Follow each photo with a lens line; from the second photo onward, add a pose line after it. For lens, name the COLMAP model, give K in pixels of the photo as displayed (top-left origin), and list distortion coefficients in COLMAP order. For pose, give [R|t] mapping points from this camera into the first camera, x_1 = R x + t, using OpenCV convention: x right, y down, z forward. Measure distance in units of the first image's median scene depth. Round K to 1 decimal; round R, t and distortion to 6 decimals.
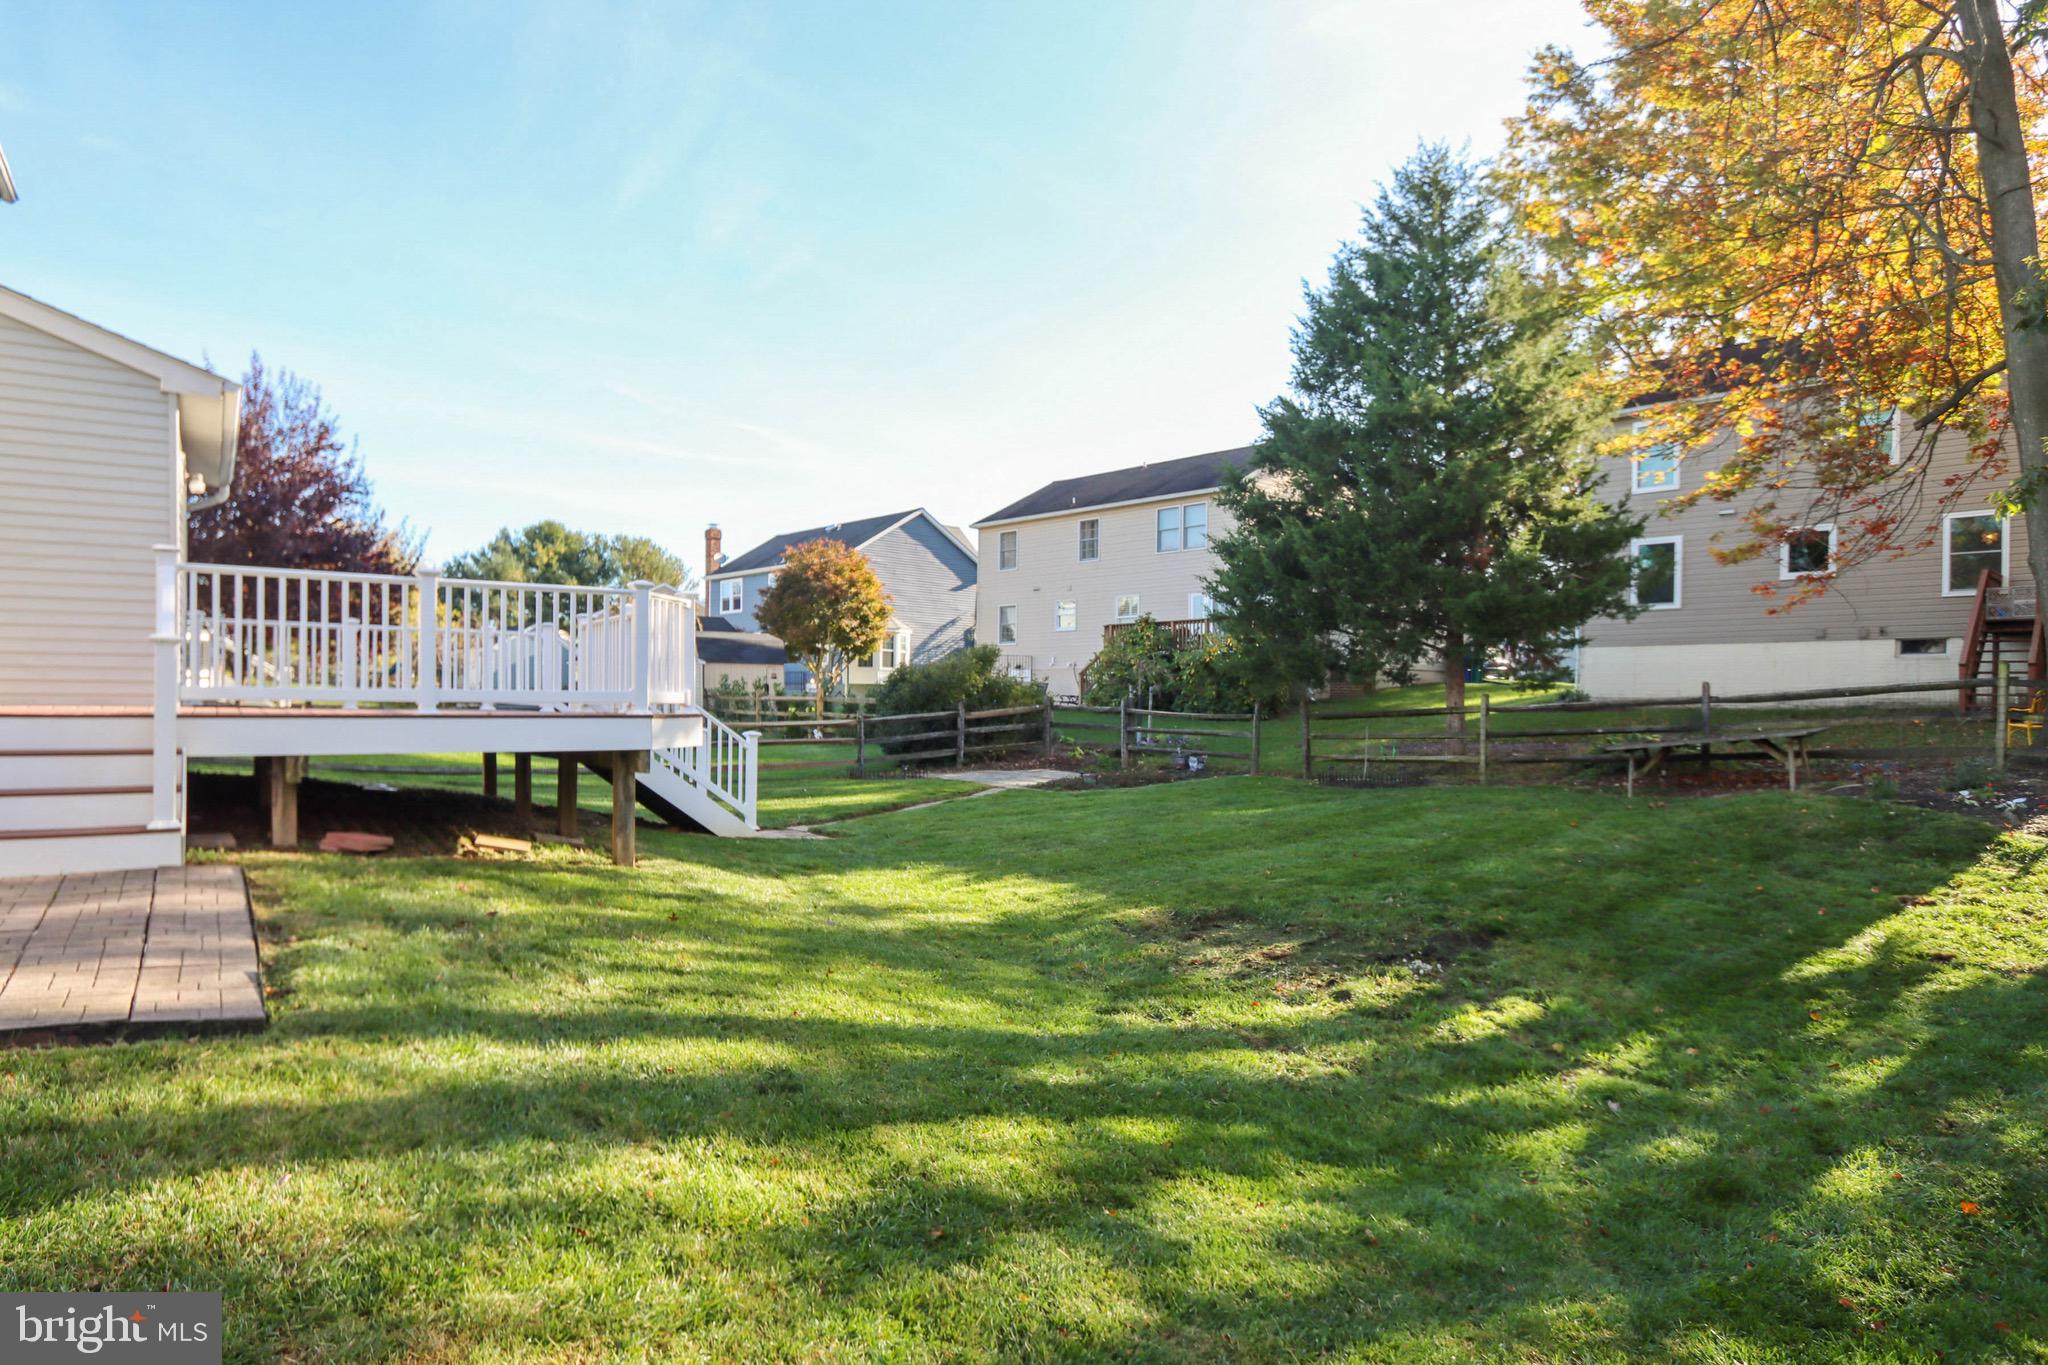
lens RADIAL K [[1227.4, 0, 1025.6], [0, 1227.4, 745.4], [0, 0, 1]] dist [0.005386, -0.000679]
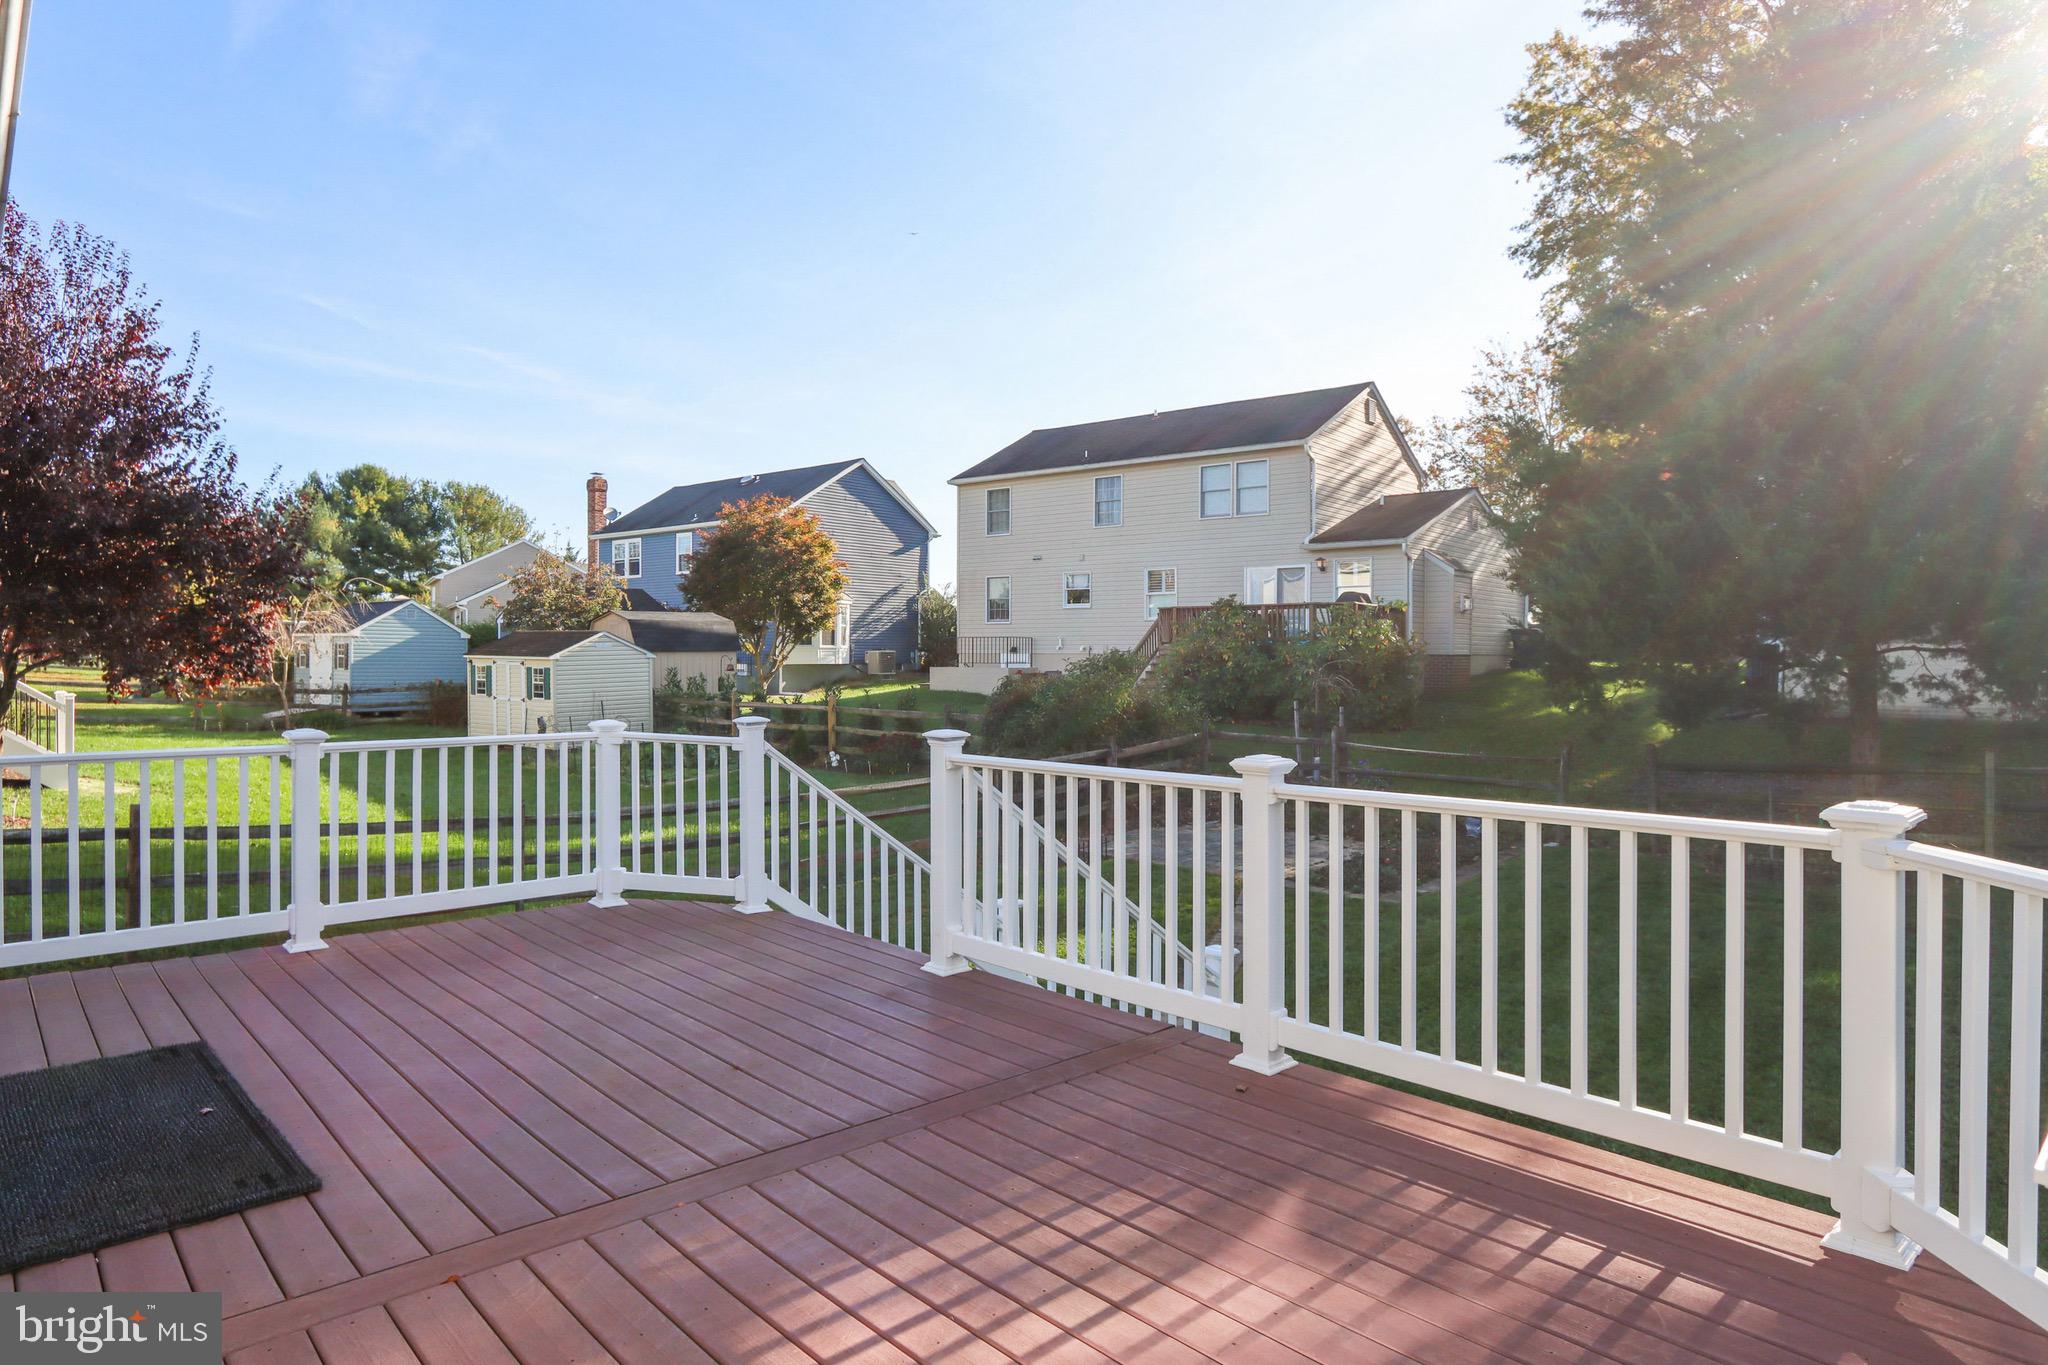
lens RADIAL K [[1155.1, 0, 985.1], [0, 1155.1, 672.0], [0, 0, 1]] dist [-0.000265, 0.002653]
pose [[0.988868, -0.010838, 0.148400, -0.137015], [0.011987, 0.999905, -0.006853, -0.041974], [-0.148312, 0.008555, 0.988904, 0.210508]]
